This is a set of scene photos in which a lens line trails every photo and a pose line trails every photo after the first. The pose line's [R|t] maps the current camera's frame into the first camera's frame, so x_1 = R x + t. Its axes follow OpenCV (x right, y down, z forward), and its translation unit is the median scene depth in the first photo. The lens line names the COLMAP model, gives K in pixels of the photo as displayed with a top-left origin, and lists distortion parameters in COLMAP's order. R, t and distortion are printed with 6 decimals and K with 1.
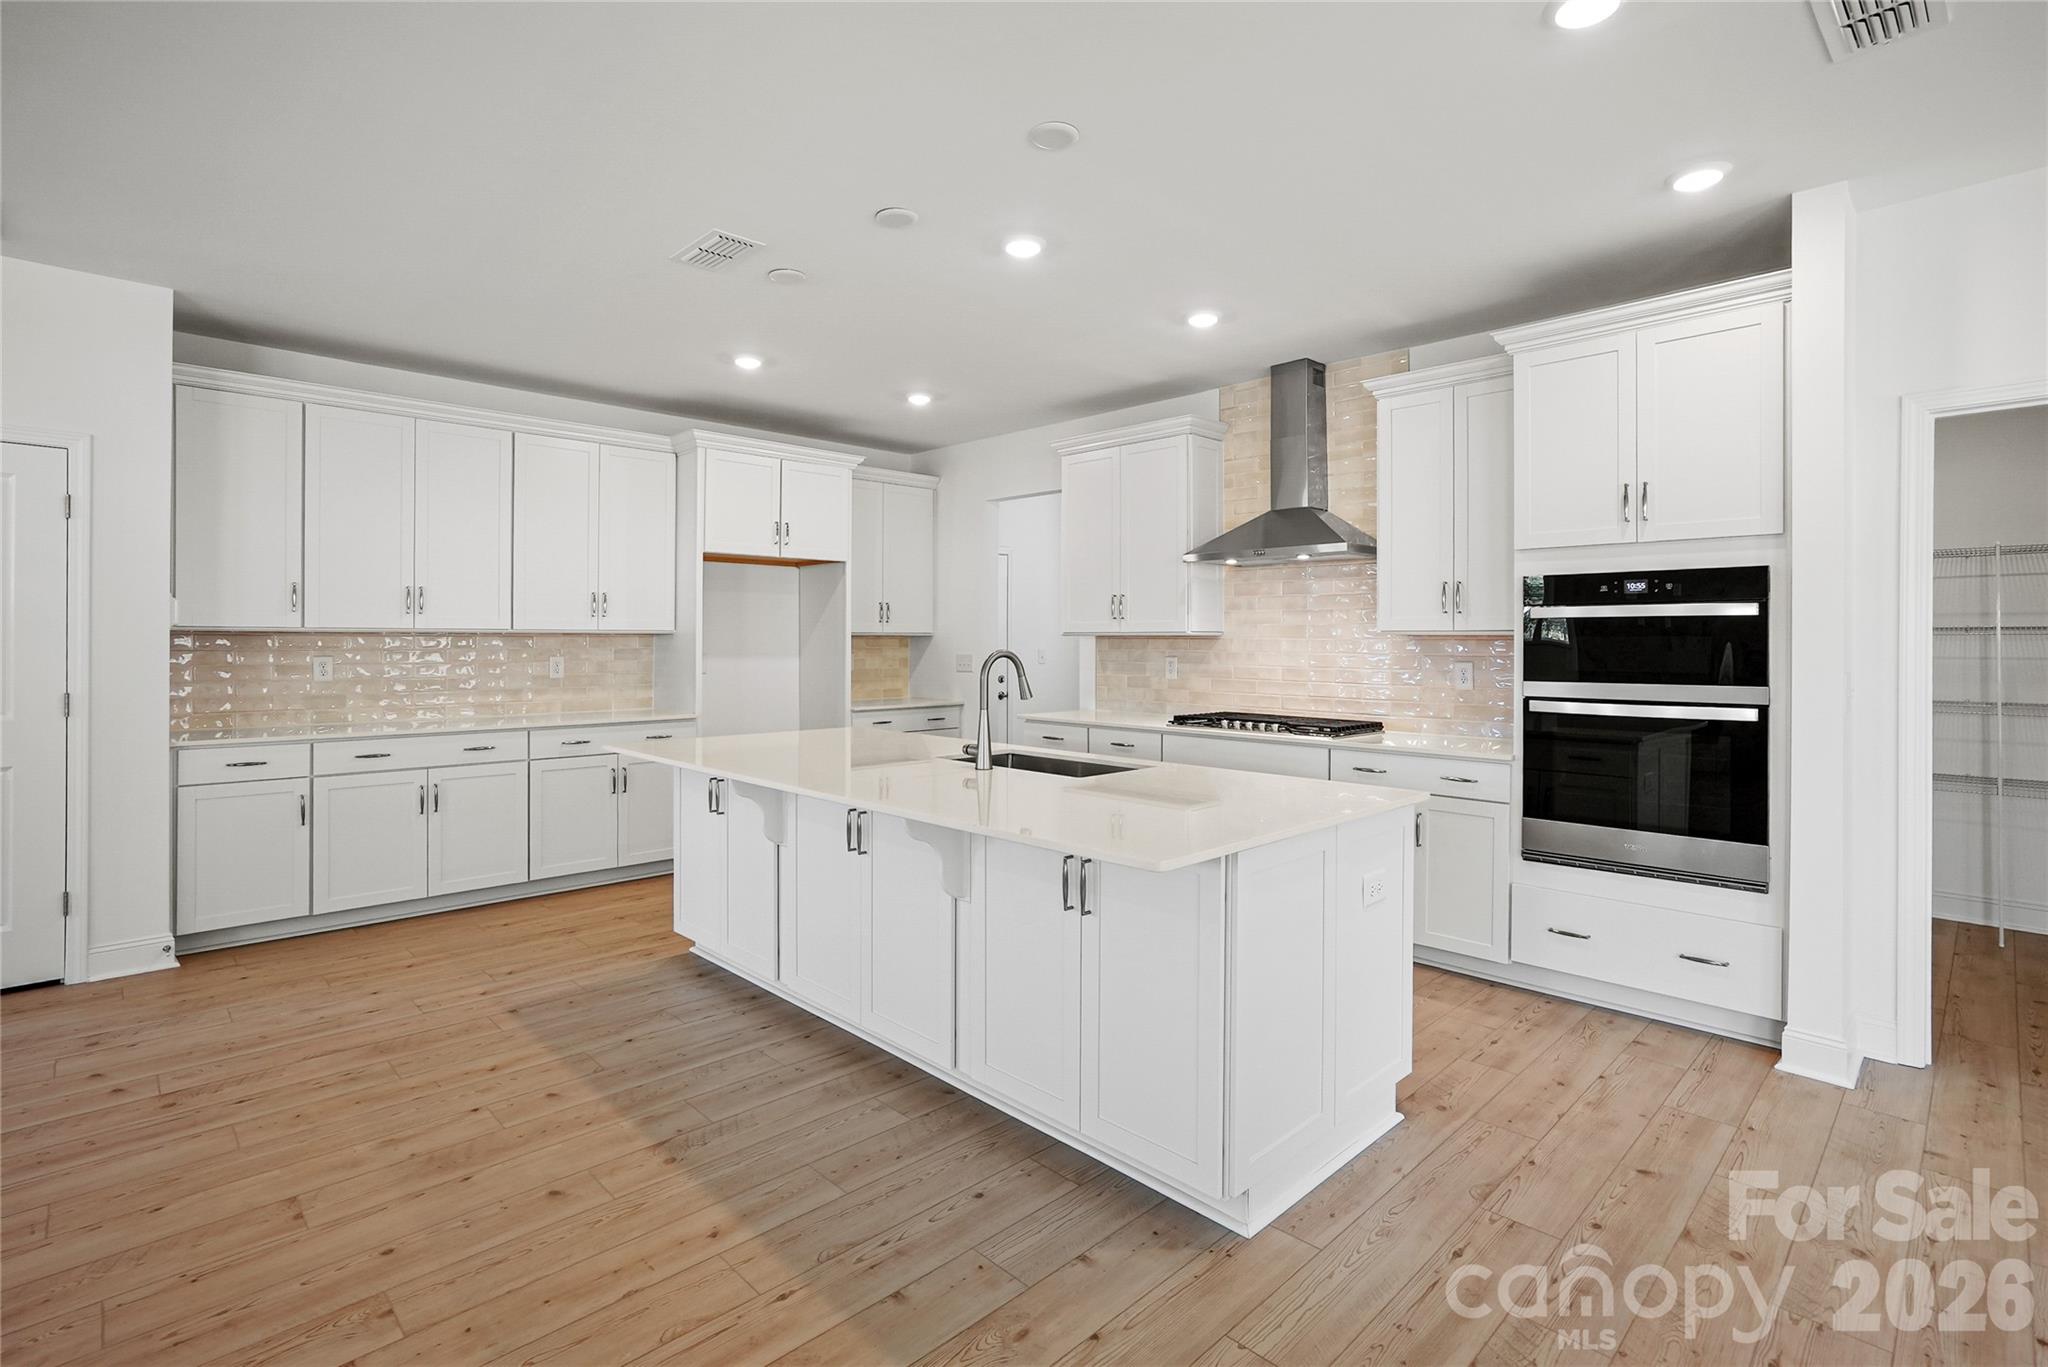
lens RADIAL K [[960.7, 0, 1024.3], [0, 960.7, 653.6], [0, 0, 1]] dist [-0.015512, 0.000493]
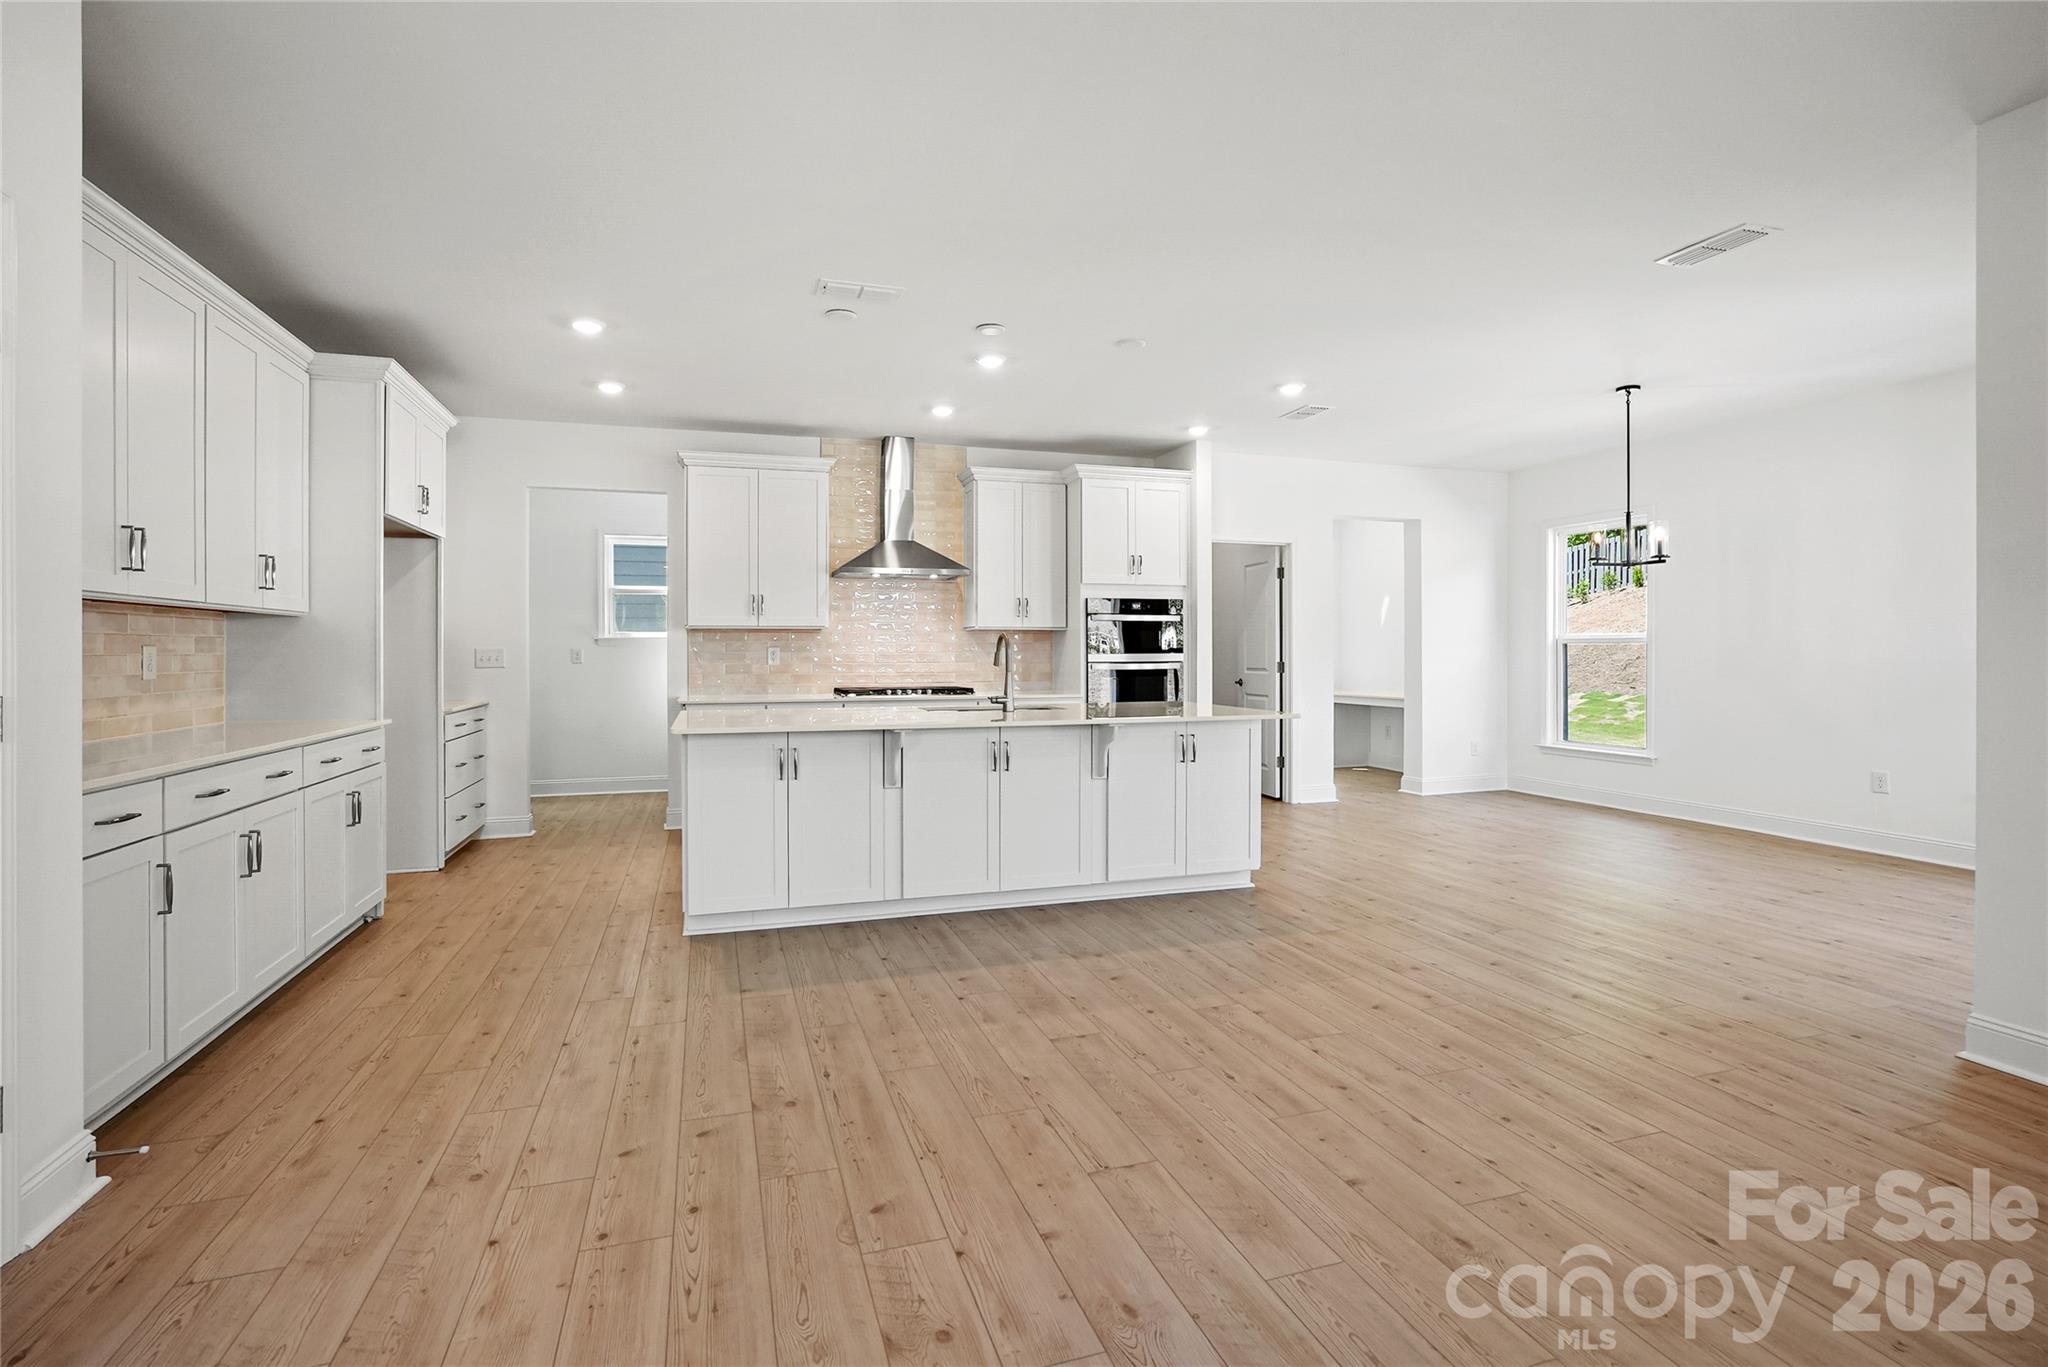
lens RADIAL K [[960.7, 0, 1024.3], [0, 960.7, 653.6], [0, 0, 1]] dist [-0.015512, 0.000493]
pose [[0.442506, -0.005215, 0.896750, -1.258657], [0.016968, 0.999853, -0.002559, 0.031851], [-0.896605, 0.016348, 0.442530, 0.287421]]
